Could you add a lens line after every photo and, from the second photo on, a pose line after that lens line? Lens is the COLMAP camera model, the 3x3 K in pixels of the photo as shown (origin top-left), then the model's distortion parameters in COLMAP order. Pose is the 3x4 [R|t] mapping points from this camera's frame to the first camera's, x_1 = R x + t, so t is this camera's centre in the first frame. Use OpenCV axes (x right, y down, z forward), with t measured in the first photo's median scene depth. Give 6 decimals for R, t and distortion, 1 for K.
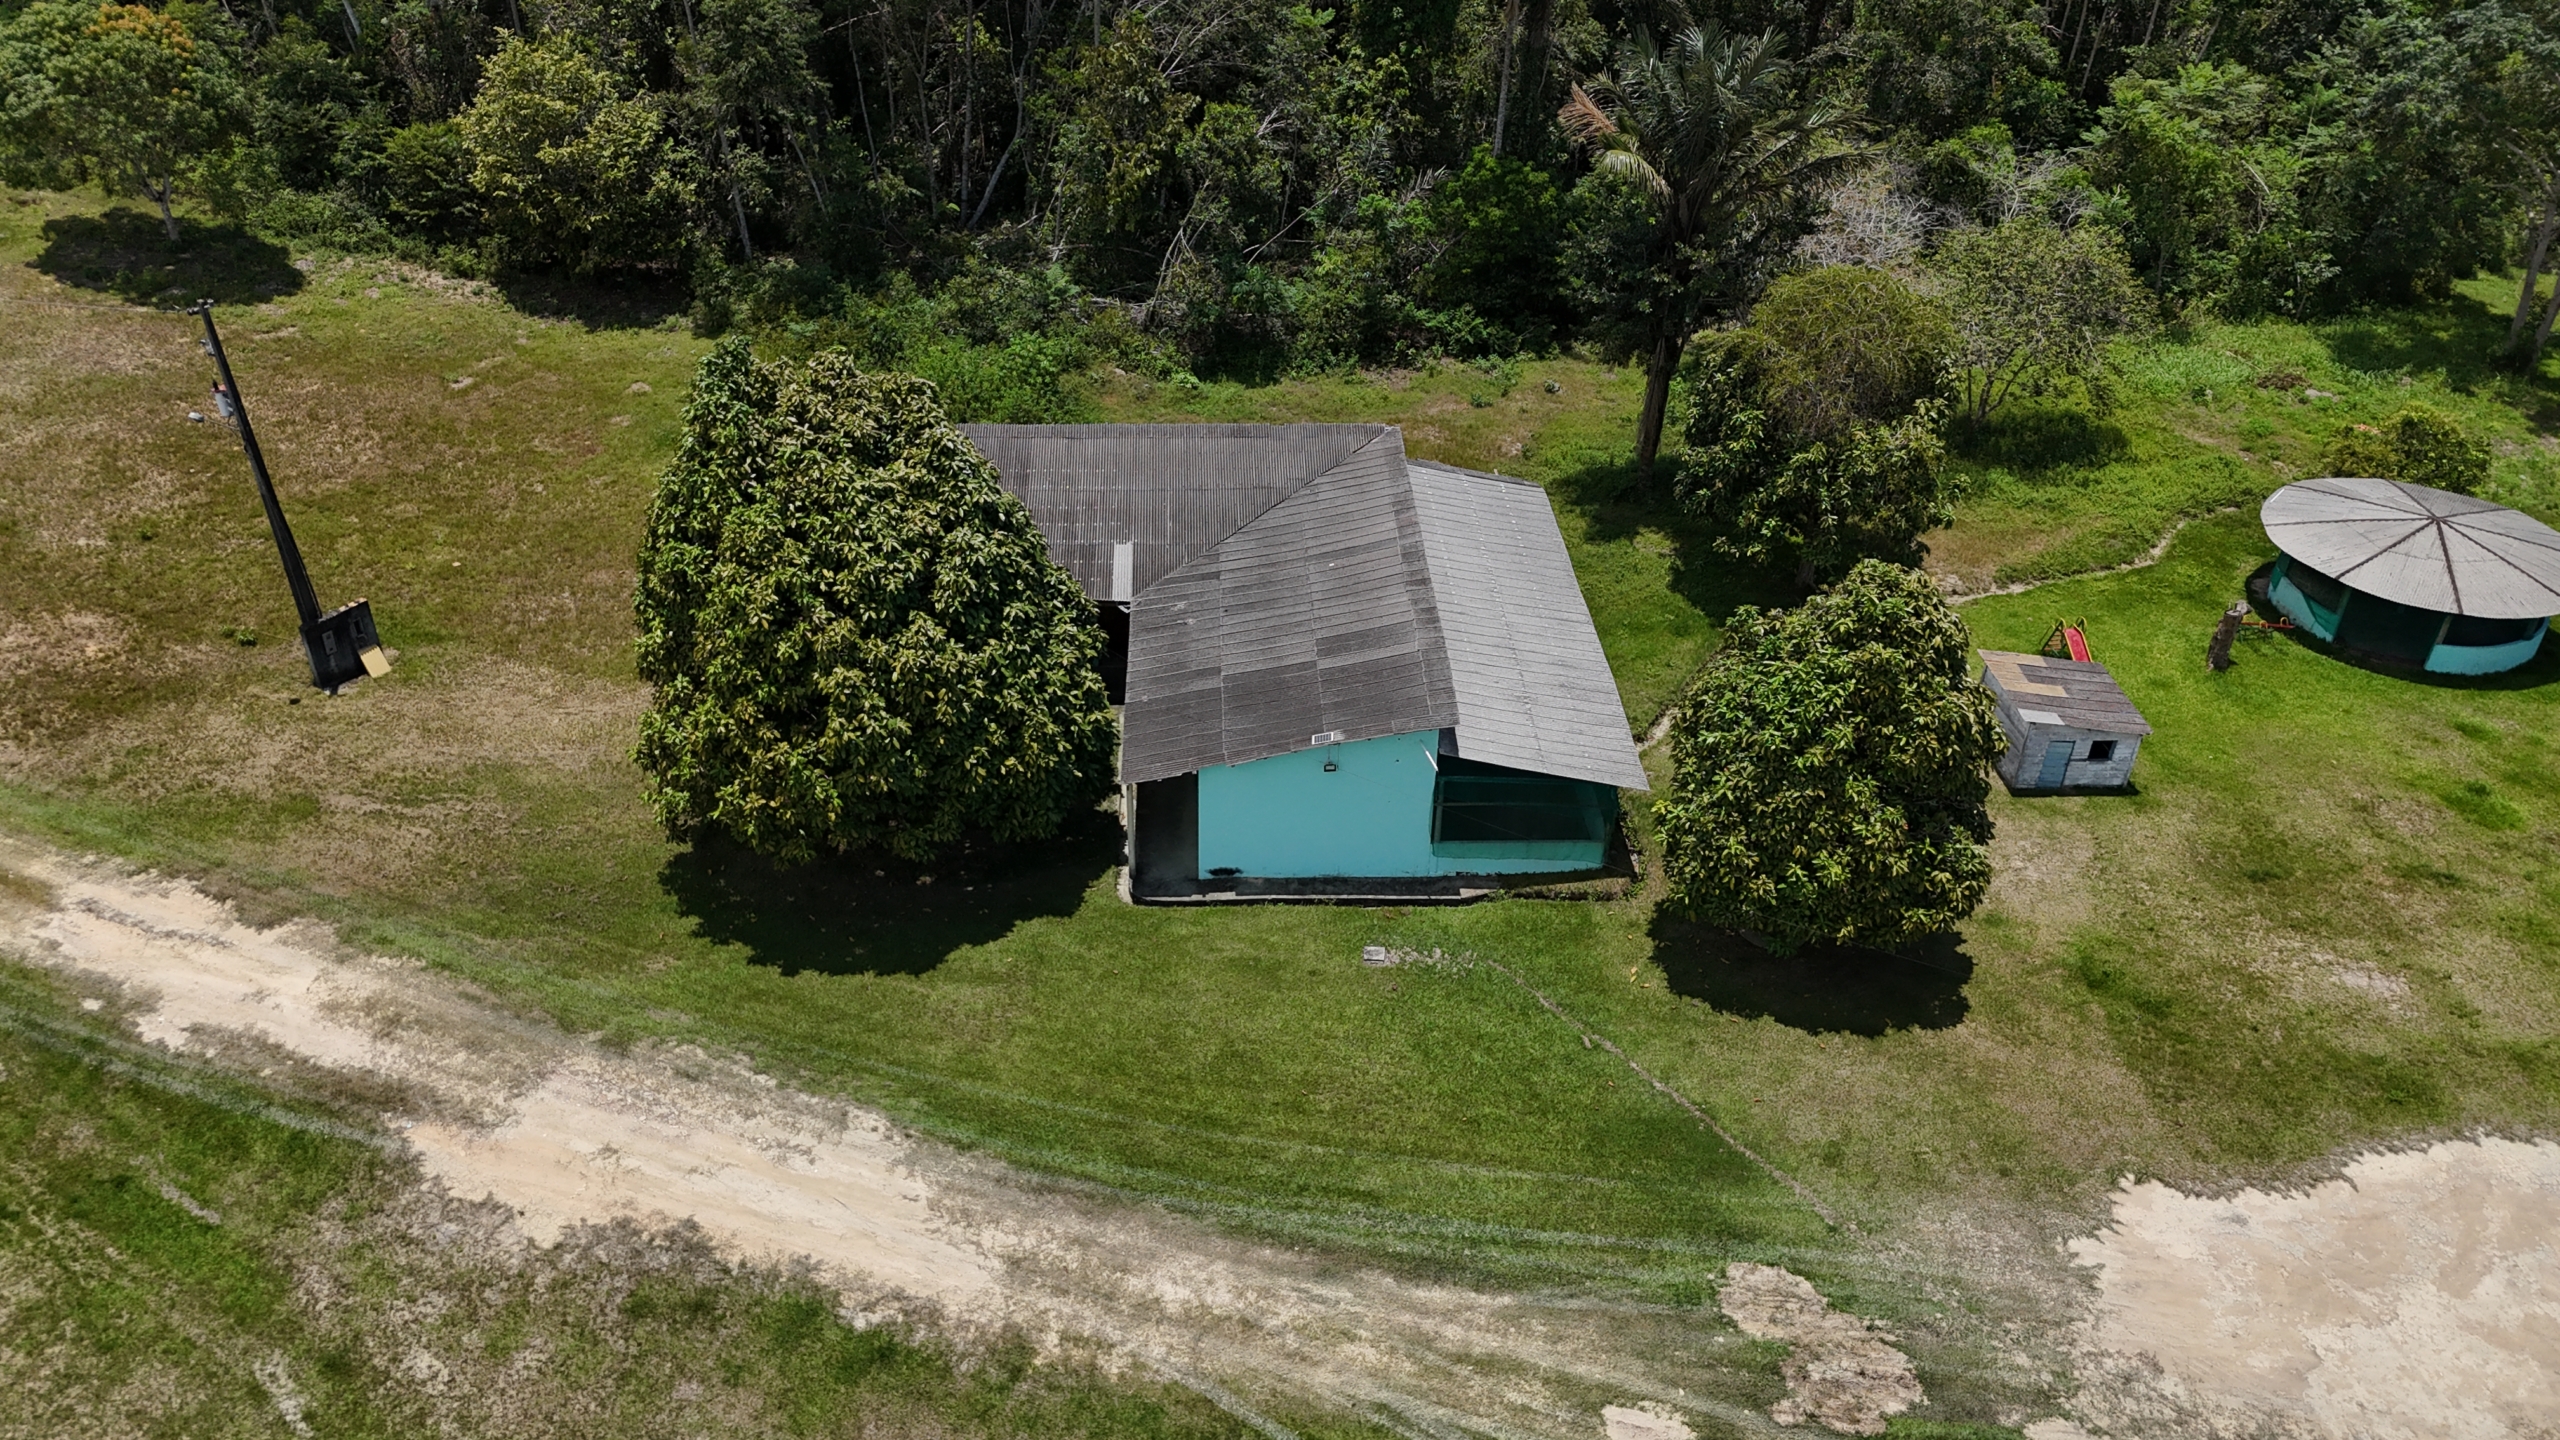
lens RADIAL K [[1879.6, 0, 1280.0], [0, 1879.6, 720.0], [0, 0, 1]] dist [0.086409, -0.088956]
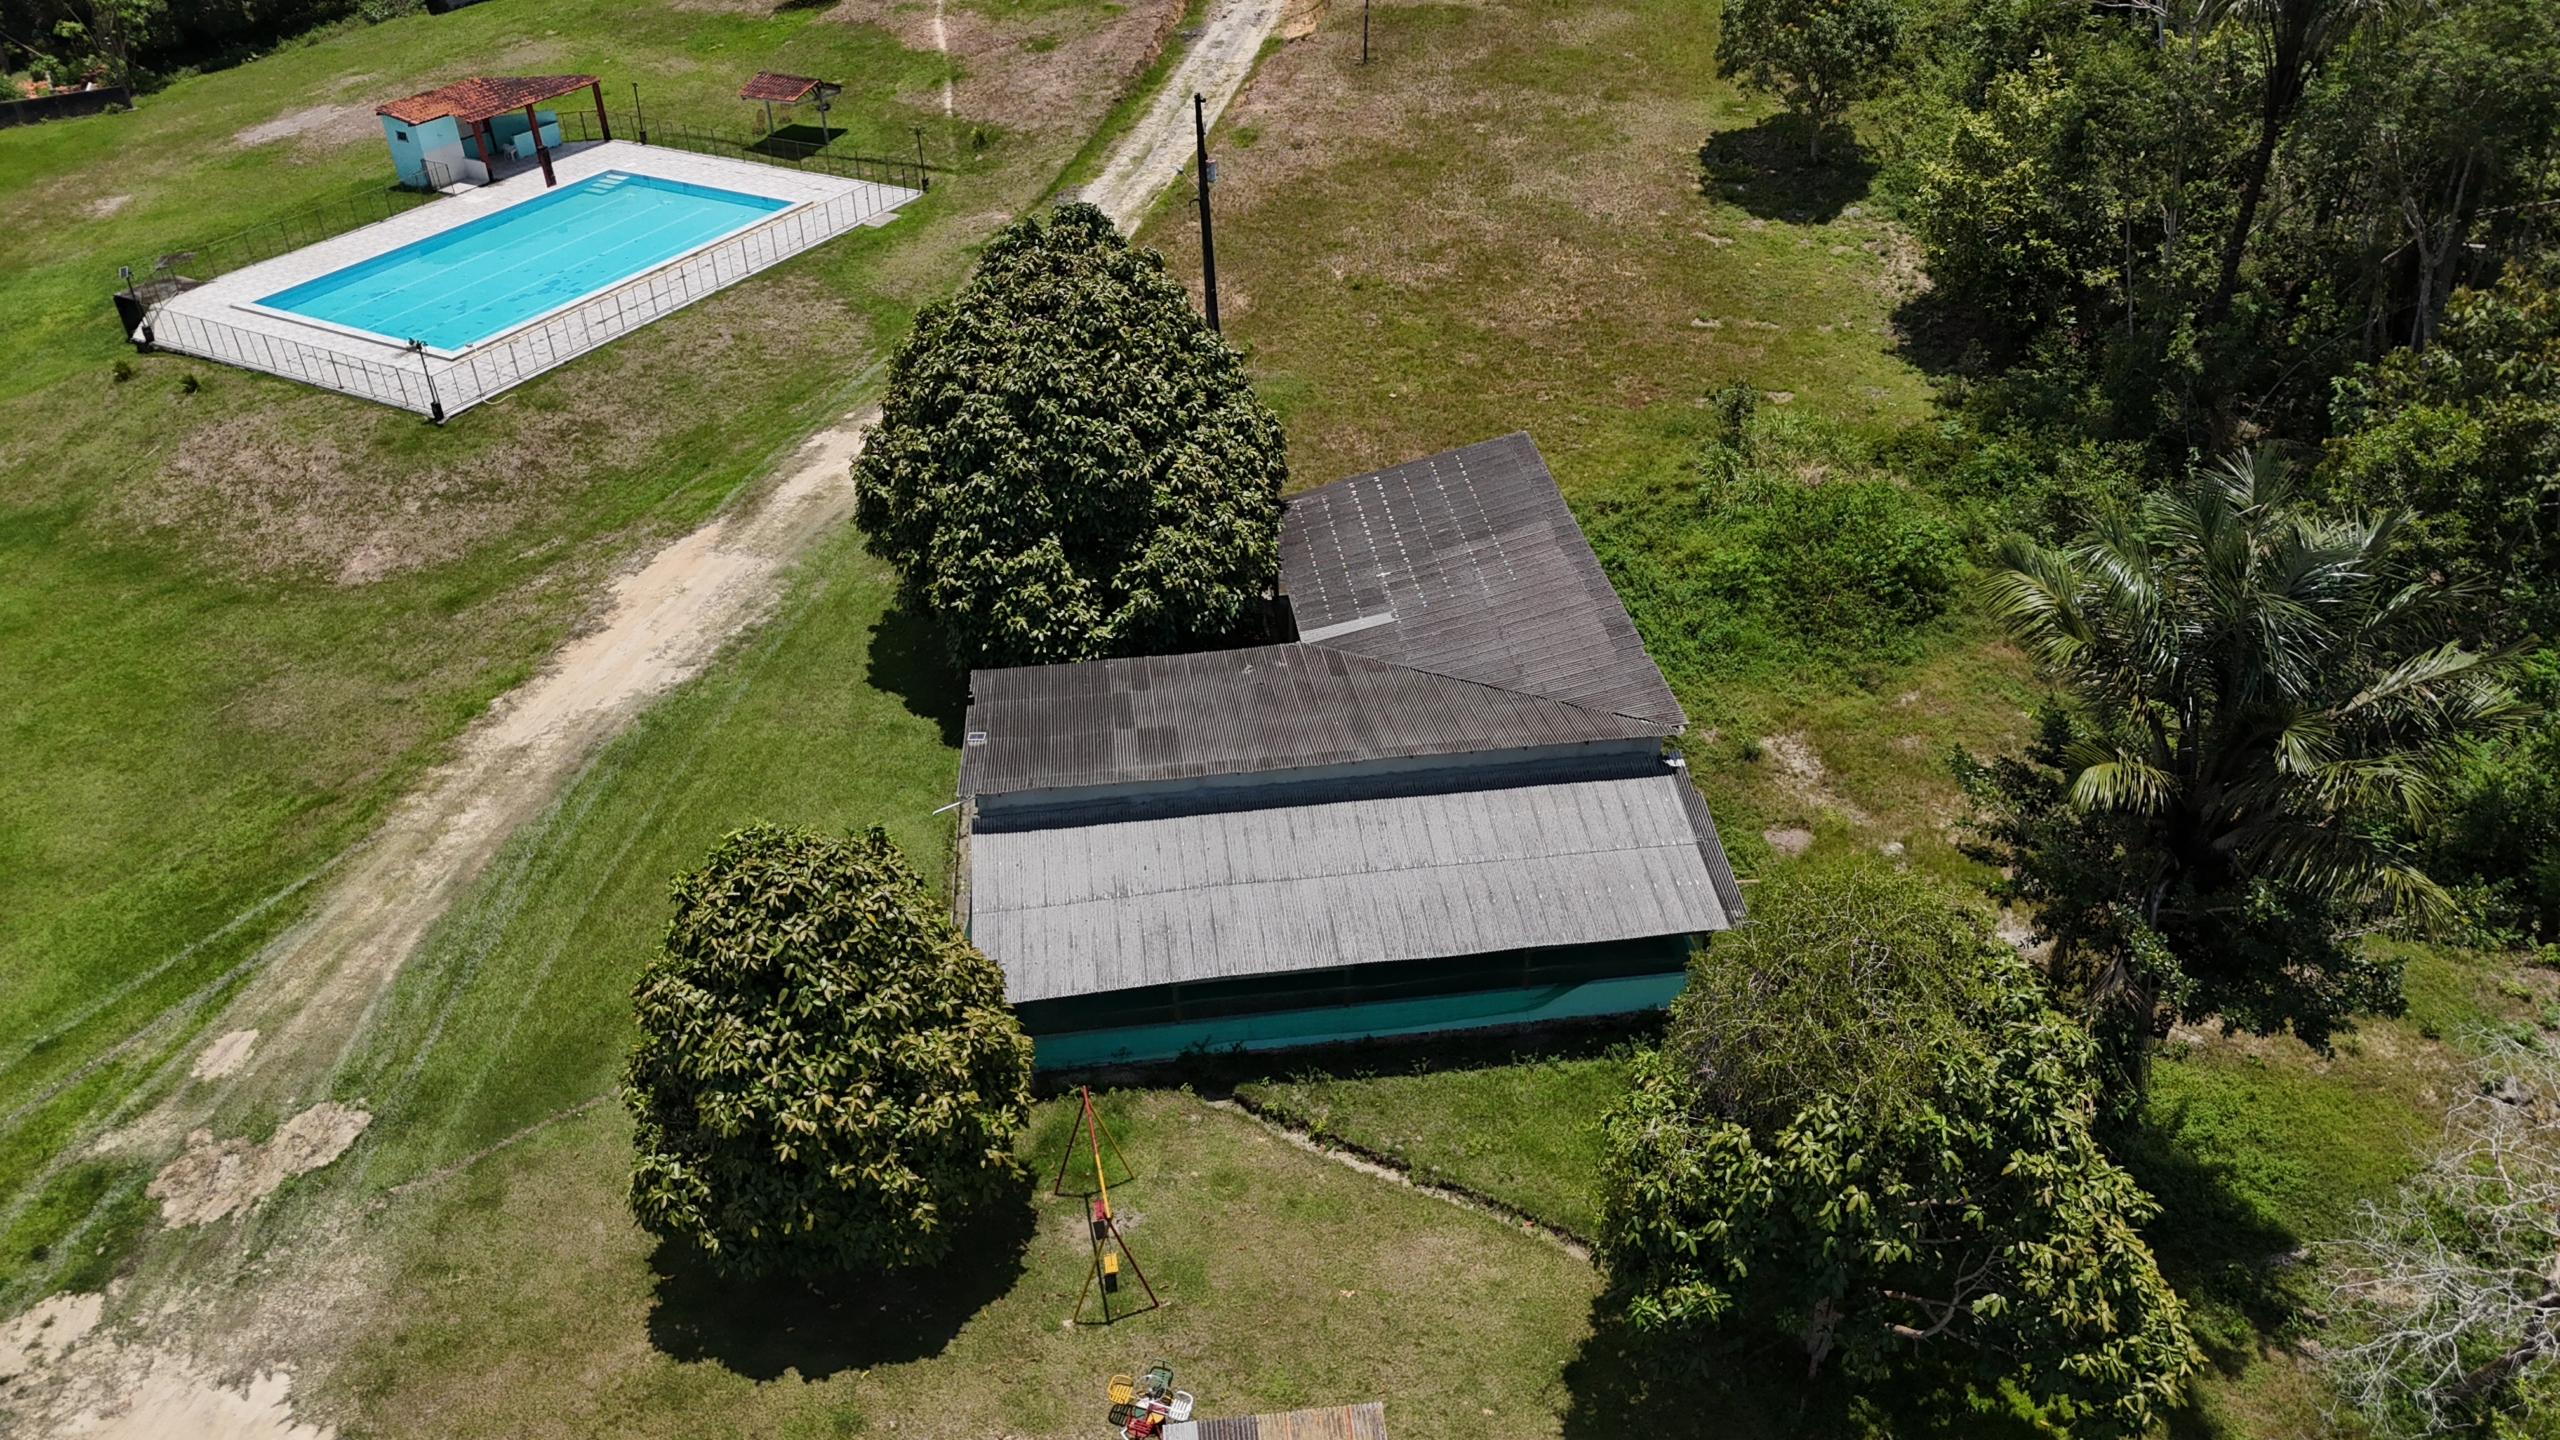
lens RADIAL K [[1891.8, 0, 1280.0], [0, 1891.8, 720.0], [0, 0, 1]] dist [0.062277, -0.054648]
pose [[0.077985, 0.529312, -0.844836, 0.872668], [-0.525452, 0.741982, 0.416368, -0.495908], [0.847241, 0.411451, 0.335992, 0.781672]]
